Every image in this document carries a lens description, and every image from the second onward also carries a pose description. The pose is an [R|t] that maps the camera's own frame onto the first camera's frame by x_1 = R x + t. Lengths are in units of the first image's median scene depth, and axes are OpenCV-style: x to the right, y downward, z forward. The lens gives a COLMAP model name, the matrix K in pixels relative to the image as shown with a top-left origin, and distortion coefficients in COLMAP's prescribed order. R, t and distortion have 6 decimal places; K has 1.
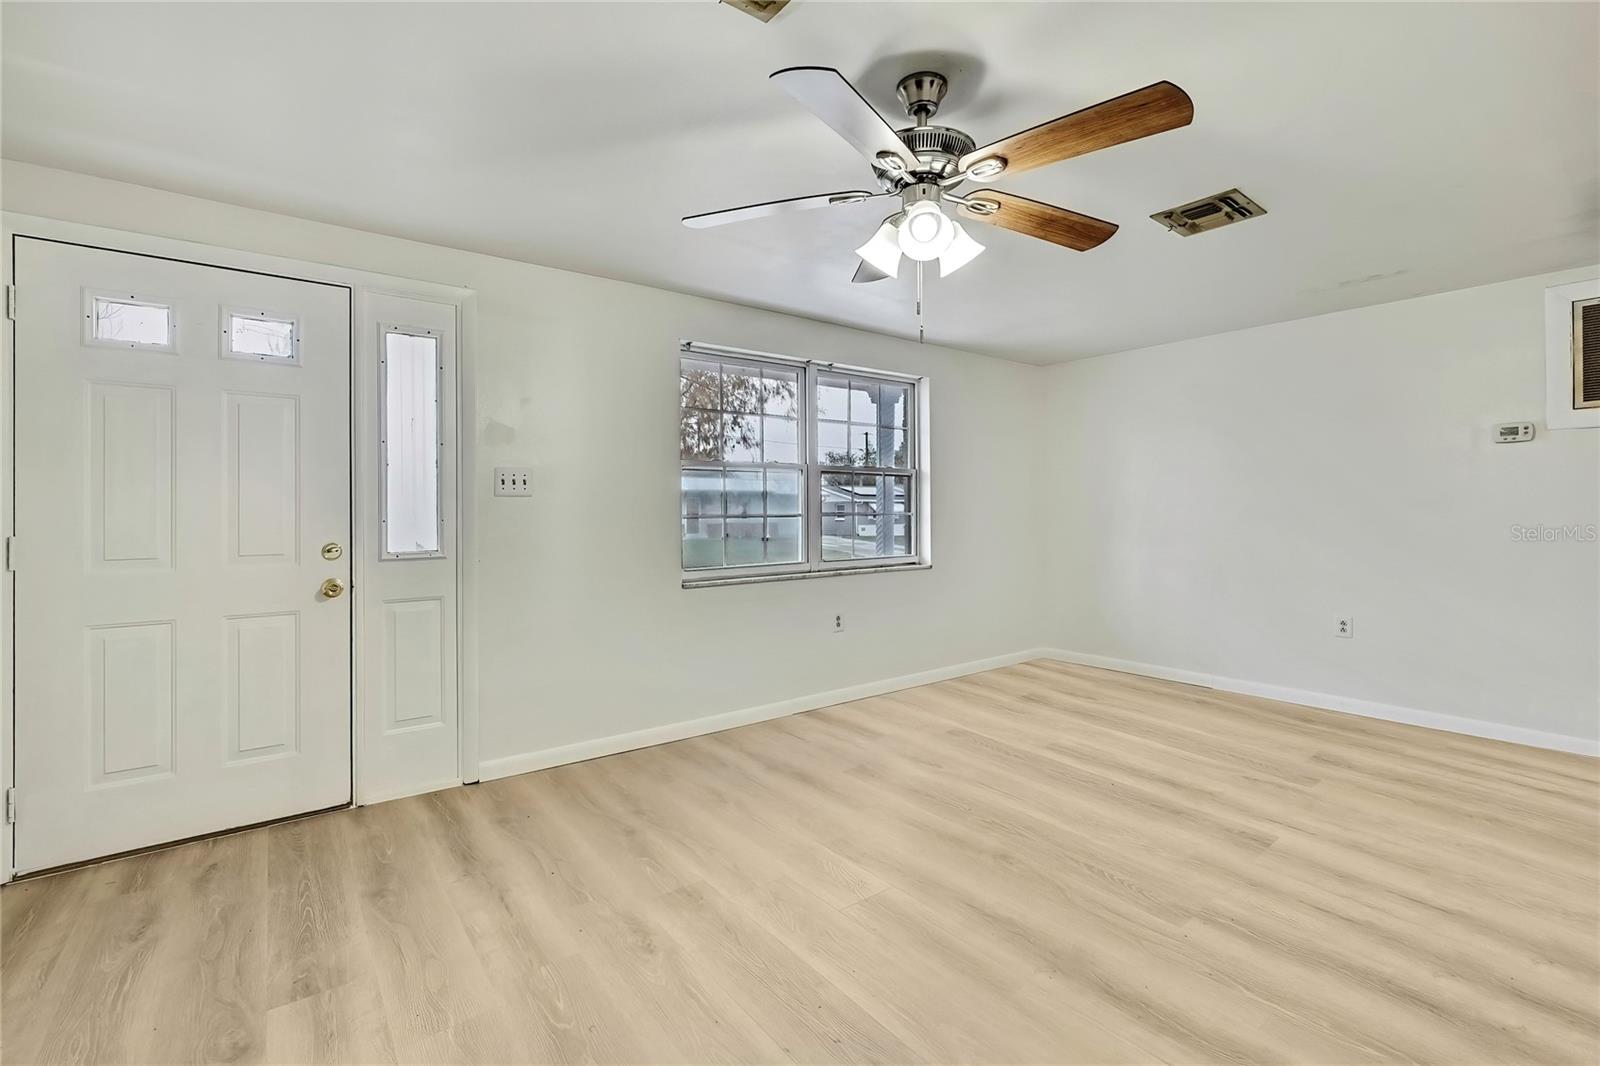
lens RADIAL K [[707.4, 0, 799.3], [0, 707.4, 510.7], [0, 0, 1]] dist [-0.010270, 0.000270]
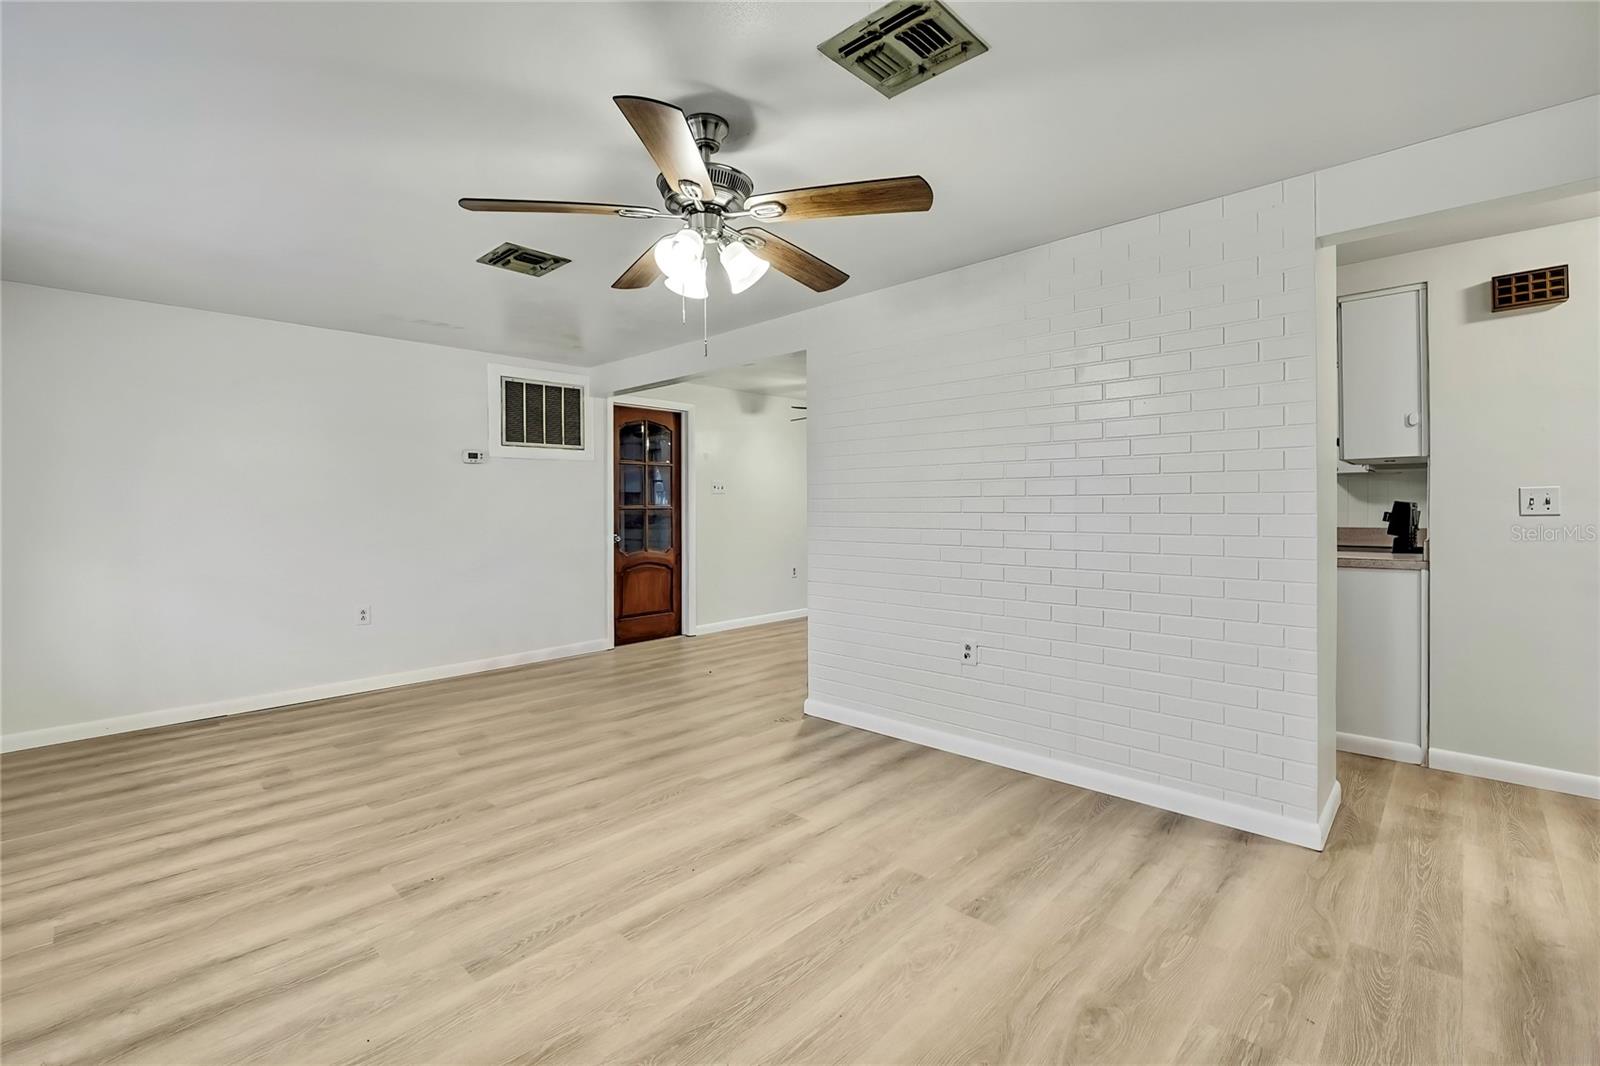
lens RADIAL K [[708.1, 0, 812.2], [0, 708.1, 531.3], [0, 0, 1]] dist [-0.010005, 0.005868]
pose [[-0.163494, -0.031158, 0.986052, -0.455331], [0.008599, 0.999418, 0.033006, -0.000650], [-0.986507, 0.013876, -0.163131, 0.472874]]
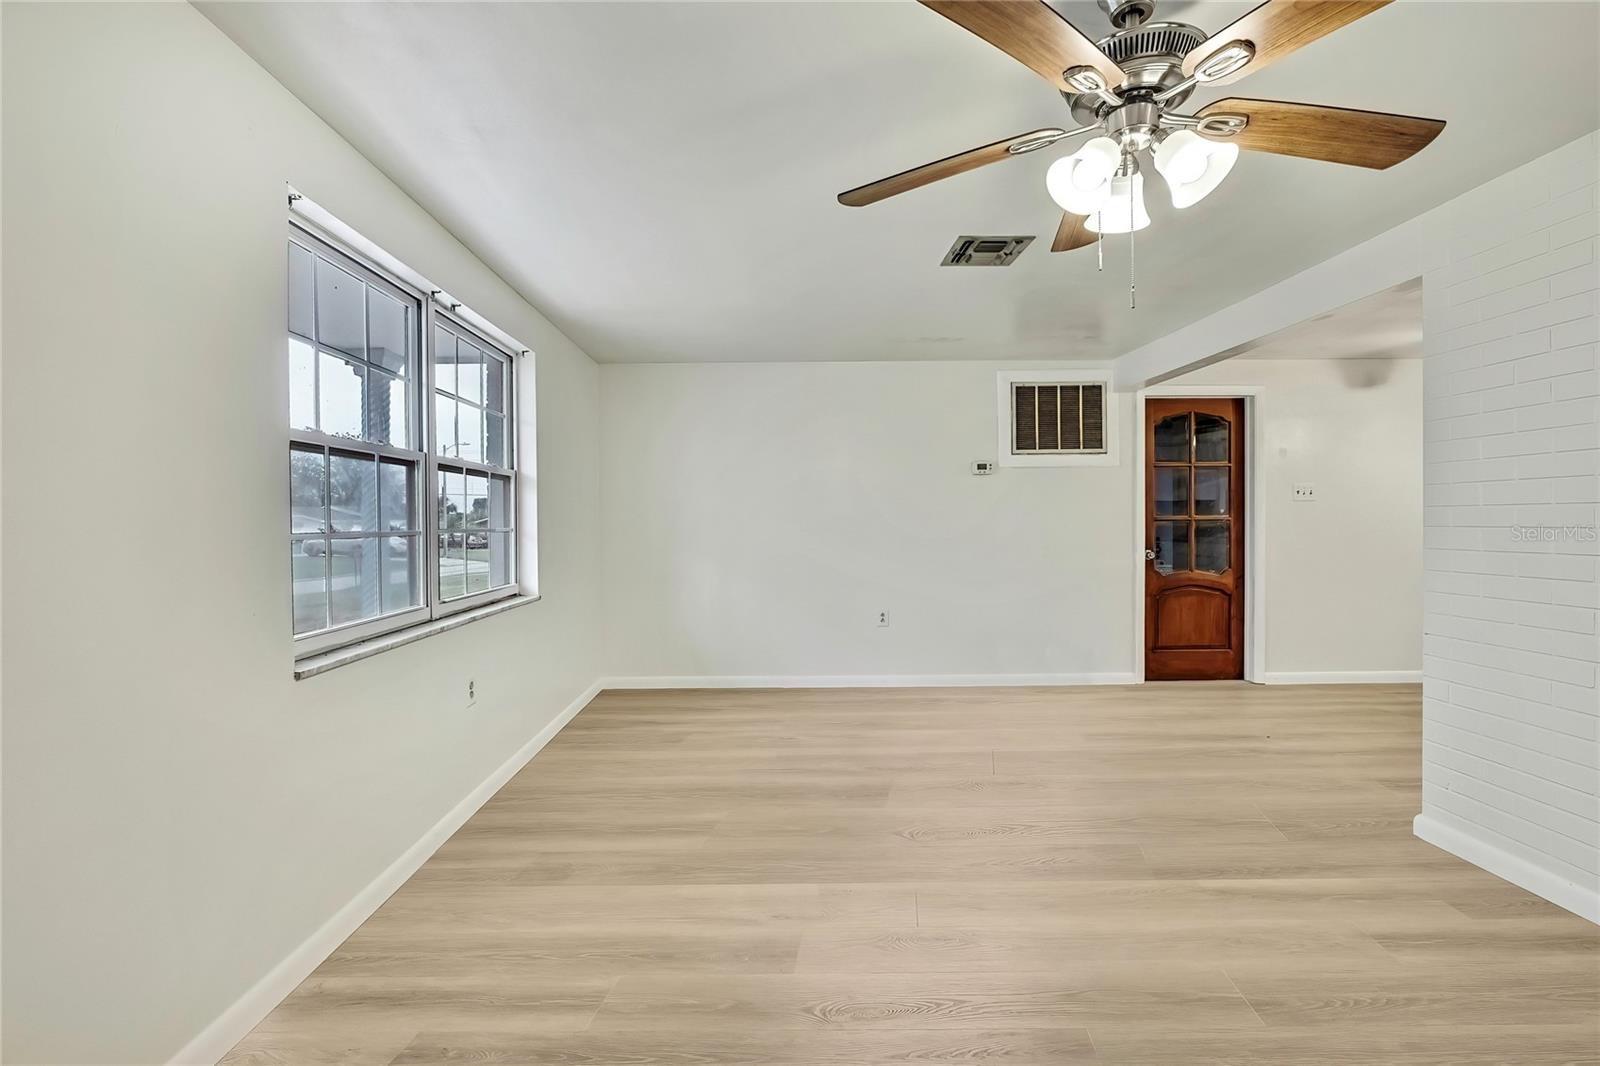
lens RADIAL K [[708.1, 0, 812.2], [0, 708.1, 531.3], [0, 0, 1]] dist [-0.010005, 0.005868]
pose [[0.607260, -0.012023, 0.794413, -0.289943], [0.007800, 0.999928, 0.009171, 0.001625], [-0.794465, 0.000627, 0.607309, 0.343487]]
